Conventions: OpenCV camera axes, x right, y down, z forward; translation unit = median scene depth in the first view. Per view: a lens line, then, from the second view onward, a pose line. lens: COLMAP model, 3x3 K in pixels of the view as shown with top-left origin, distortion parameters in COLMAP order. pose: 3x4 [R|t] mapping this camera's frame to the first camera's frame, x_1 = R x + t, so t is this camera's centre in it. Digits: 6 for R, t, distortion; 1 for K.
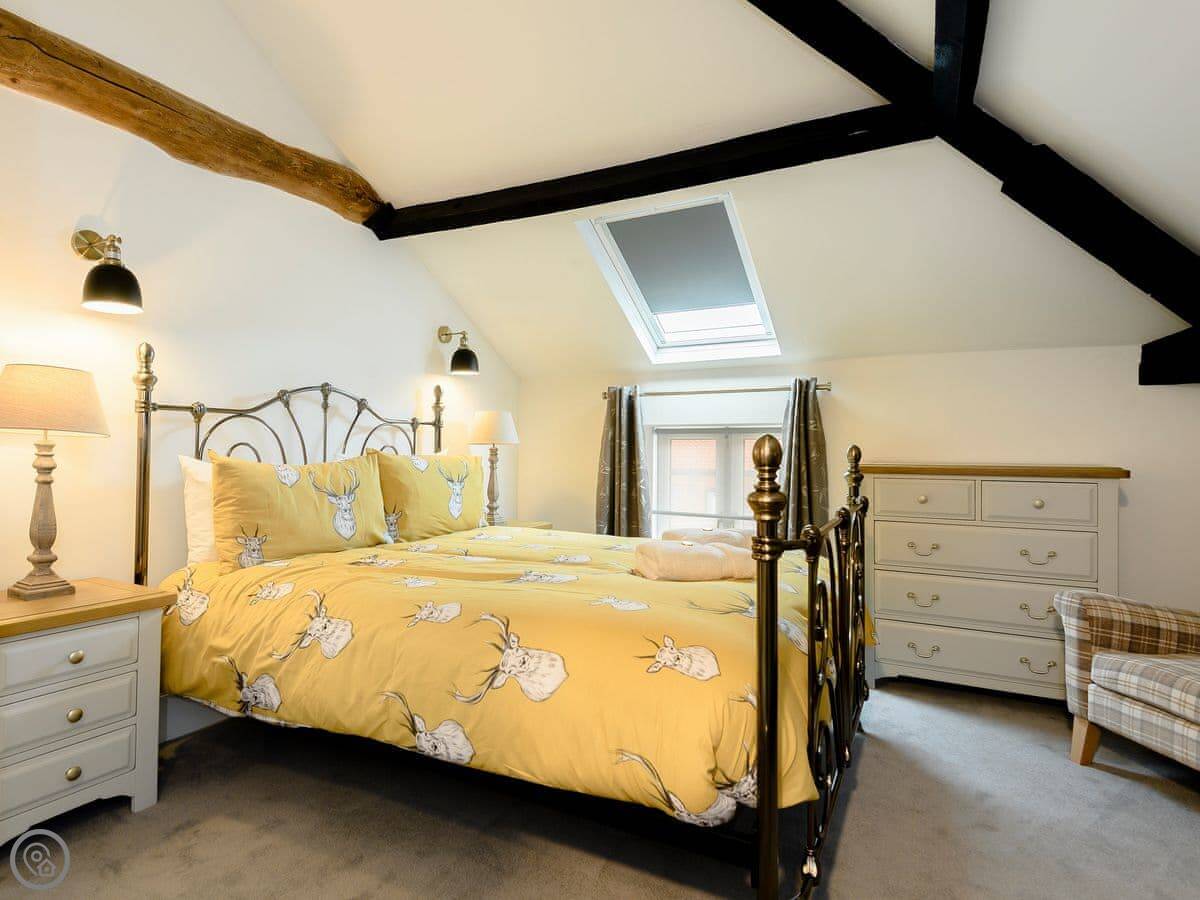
lens RADIAL K [[648.2, 0, 604.5], [0, 648.2, 448.6], [0, 0, 1]] dist [0.023124, -0.001403]
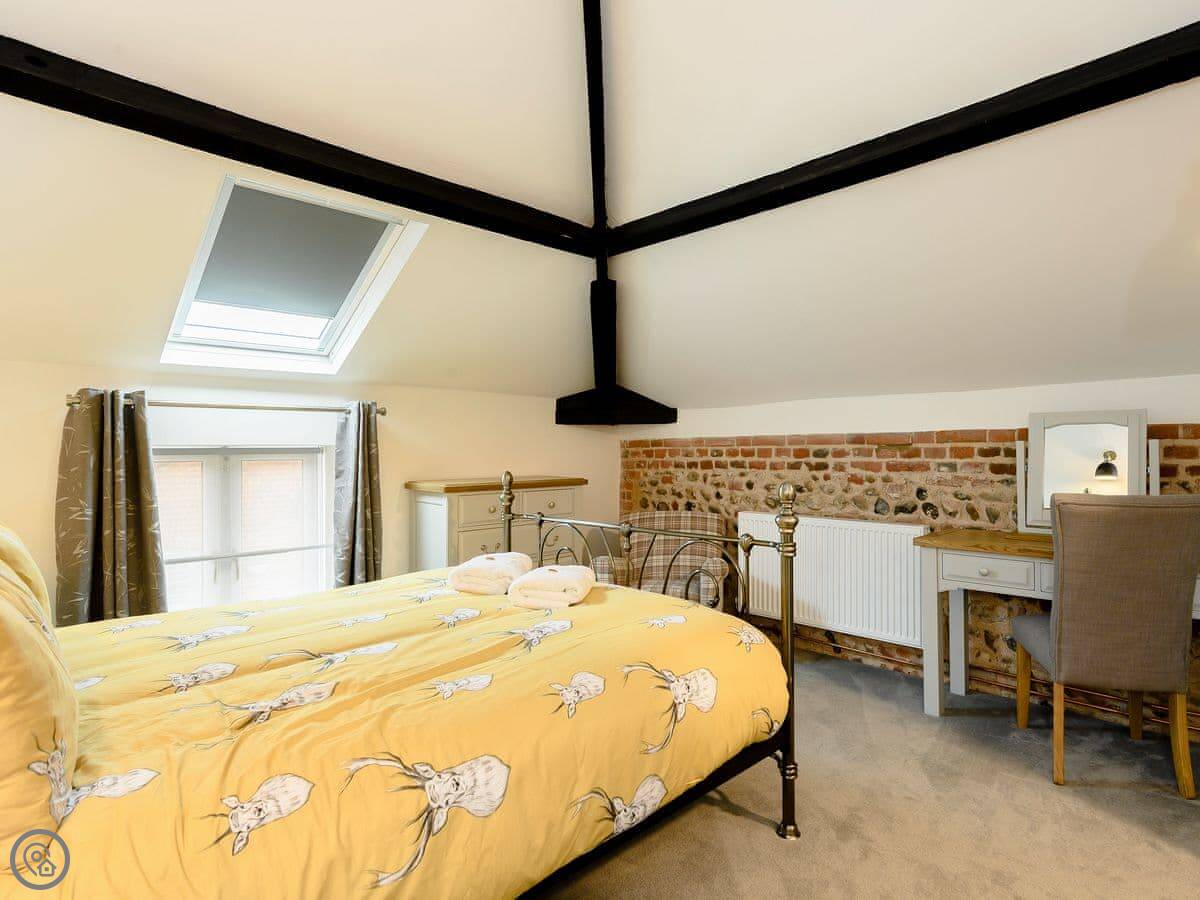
lens RADIAL K [[648.2, 0, 605.2], [0, 648.2, 448.6], [0, 0, 1]] dist [0.023124, -0.001403]
pose [[0.319505, -0.010361, 0.947528, -0.703306], [0.002239, 0.999946, 0.010179, -0.059310], [-0.947582, -0.001131, 0.319511, 0.431025]]
